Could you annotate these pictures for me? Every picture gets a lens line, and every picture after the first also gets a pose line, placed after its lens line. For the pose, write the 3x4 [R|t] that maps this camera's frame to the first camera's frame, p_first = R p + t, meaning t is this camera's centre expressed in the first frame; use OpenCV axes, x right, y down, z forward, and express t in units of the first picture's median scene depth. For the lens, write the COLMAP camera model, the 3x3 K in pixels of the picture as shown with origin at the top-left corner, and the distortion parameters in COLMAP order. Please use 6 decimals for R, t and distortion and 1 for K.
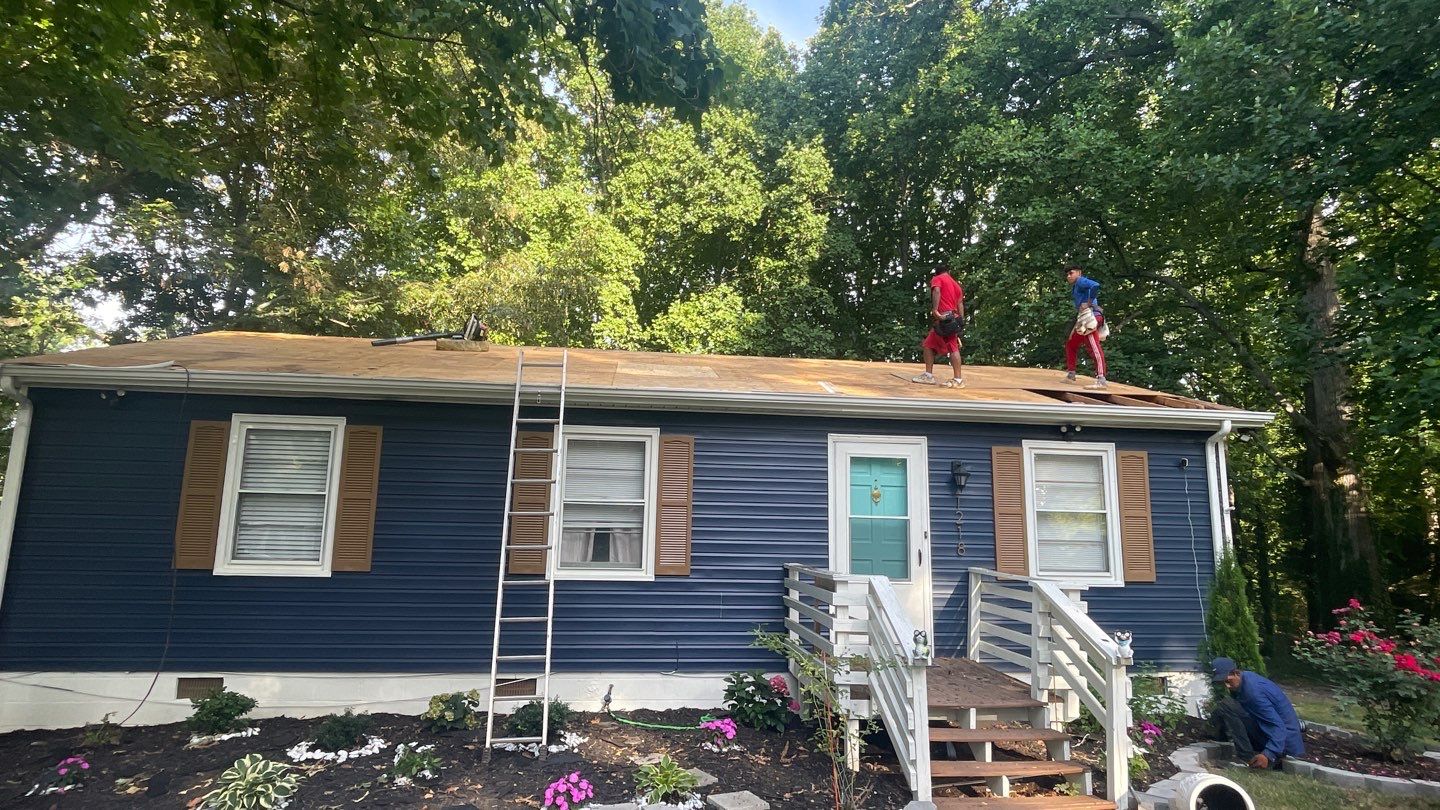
lens RADIAL K [[781.3, 0, 720.0], [0, 781.3, 405.0], [0, 0, 1]] dist [0.004488, 0.000625]
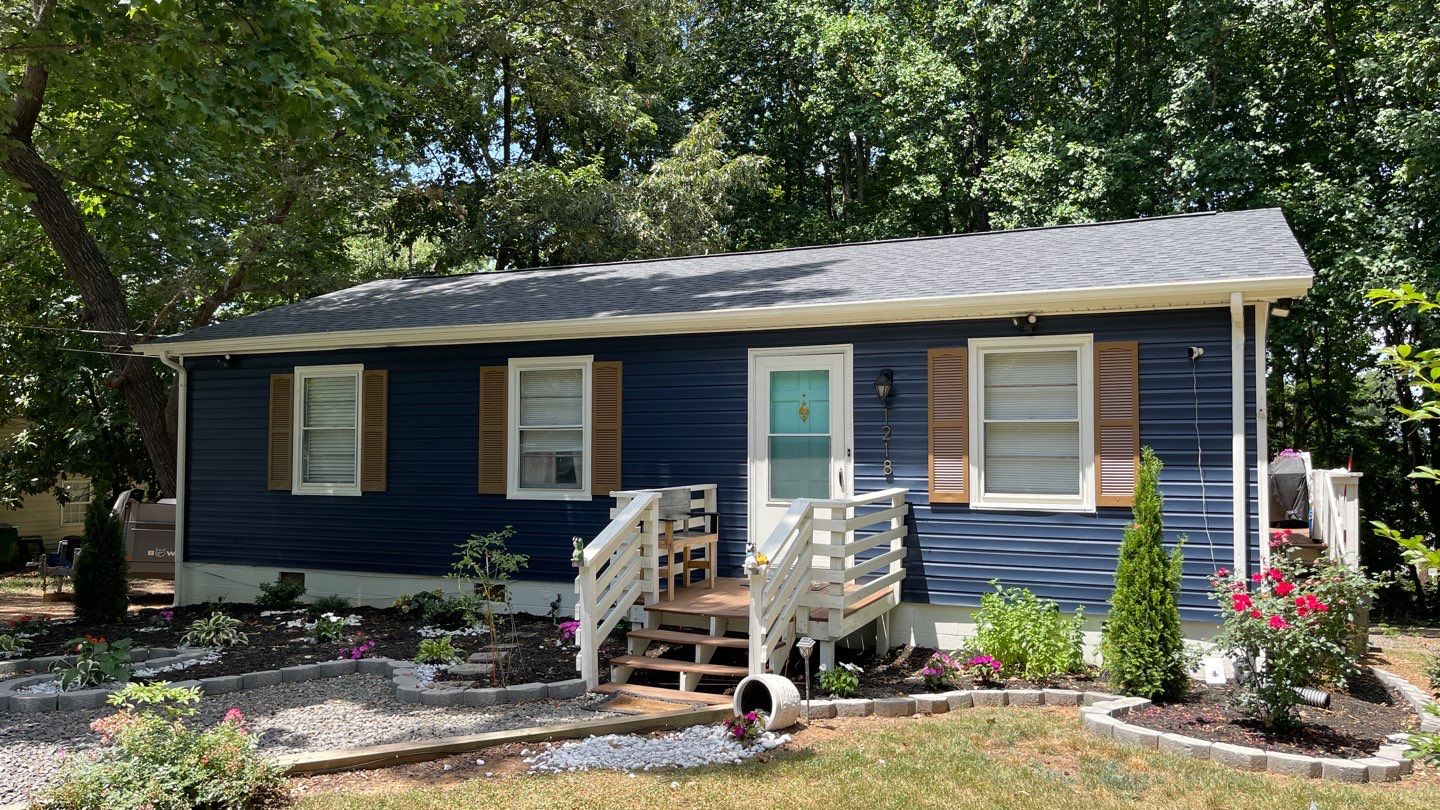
lens RADIAL K [[1069.2, 0, 716.9], [0, 1069.2, 418.4], [0, 0, 1]] dist [0.068639, -0.090558]
pose [[0.863804, -0.034866, -0.502620, 0.742905], [0.101333, 0.989240, 0.105528, -0.019922], [0.493533, -0.142087, 0.858042, -0.135178]]
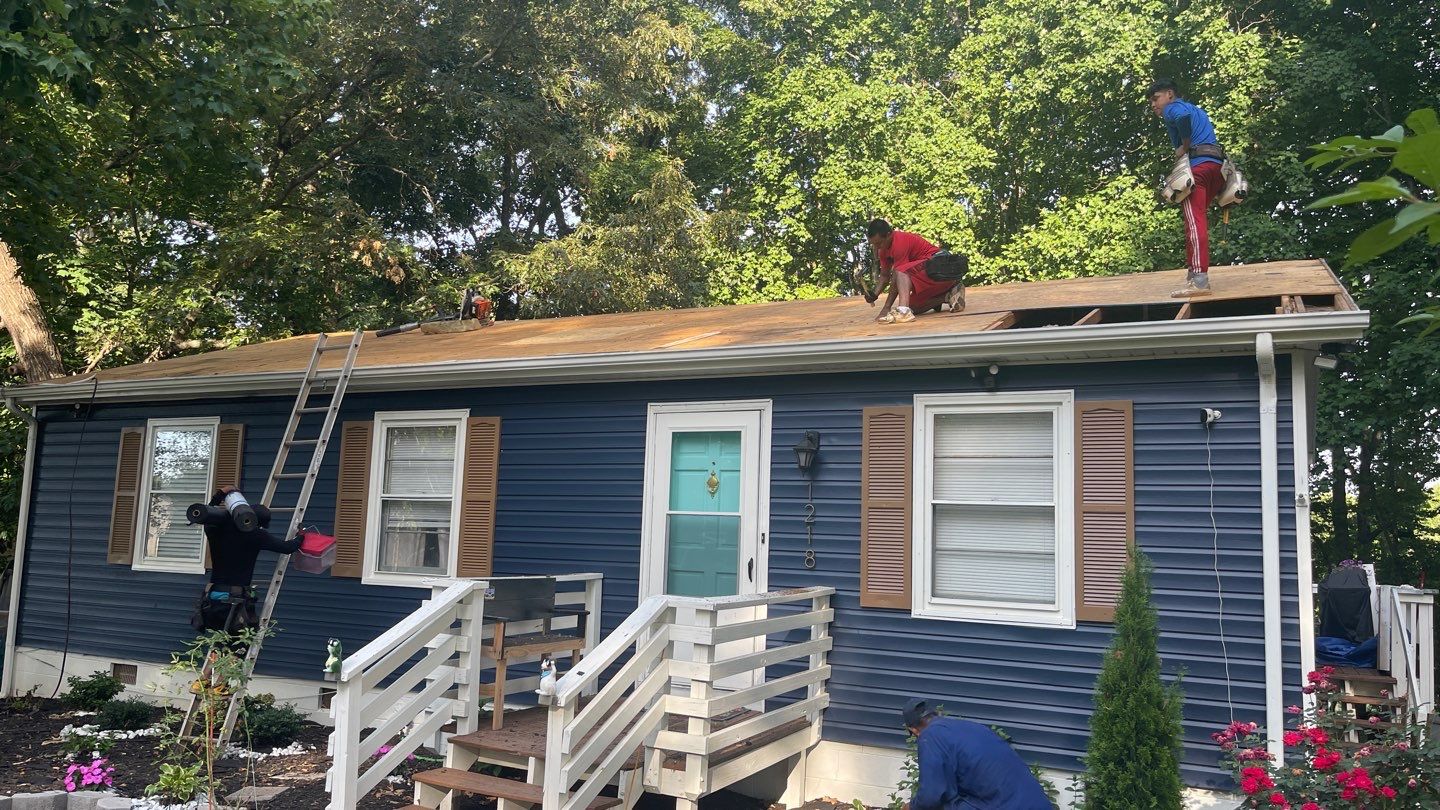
lens RADIAL K [[1069.2, 0, 716.9], [0, 1069.2, 418.4], [0, 0, 1]] dist [0.068639, -0.090558]
pose [[0.842304, -0.053640, -0.536327, 0.737120], [0.073607, 0.997161, 0.015870, 0.039306], [0.533953, -0.052845, 0.843861, 0.164659]]
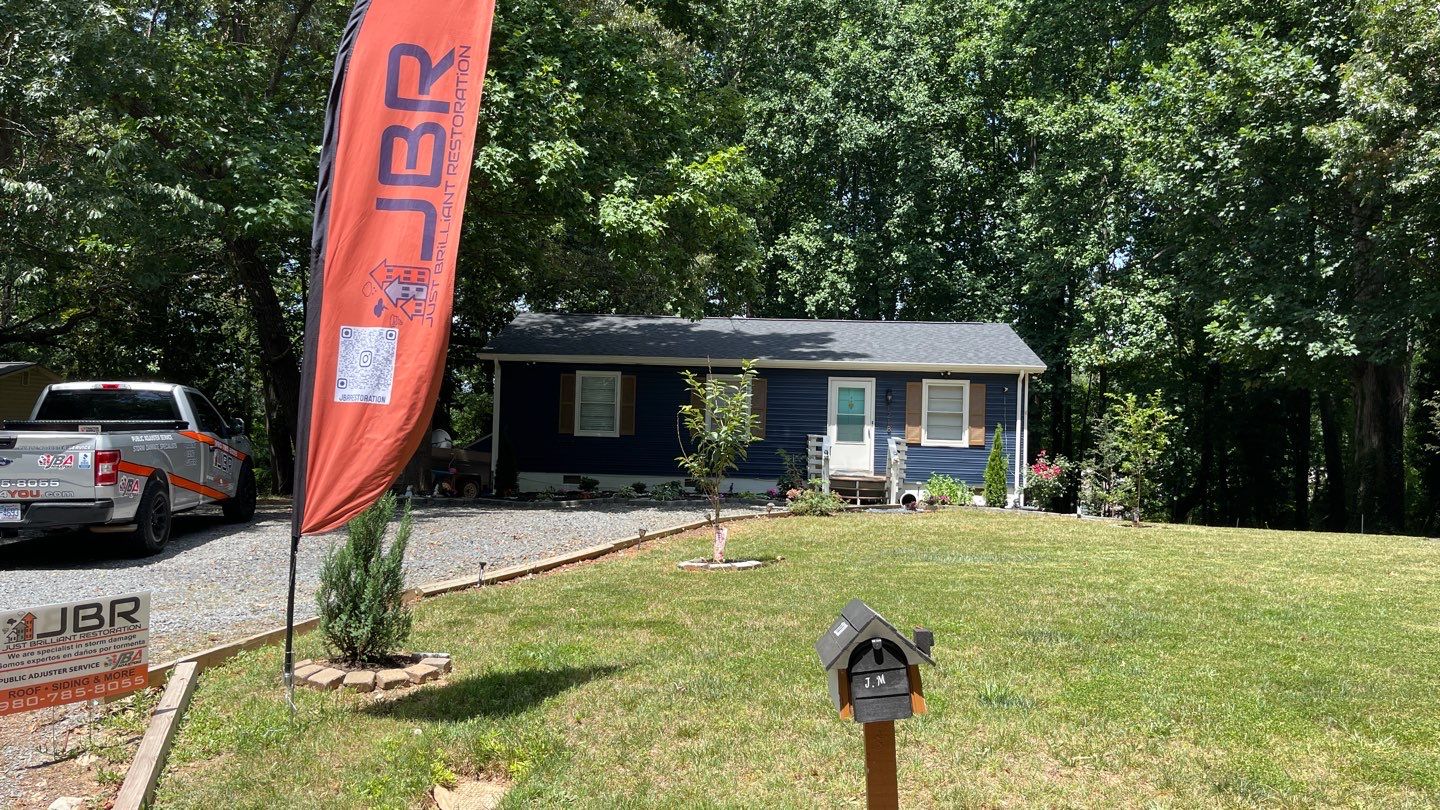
lens RADIAL K [[1020.2, 0, 720.0], [0, 1020.2, 405.0], [0, 0, 1]] dist [0.078889, -0.068114]
pose [[0.985578, 0.004207, -0.169169, 0.320707], [0.019582, 0.990140, 0.138704, -0.288341], [0.168085, -0.140016, 0.975778, -1.859004]]
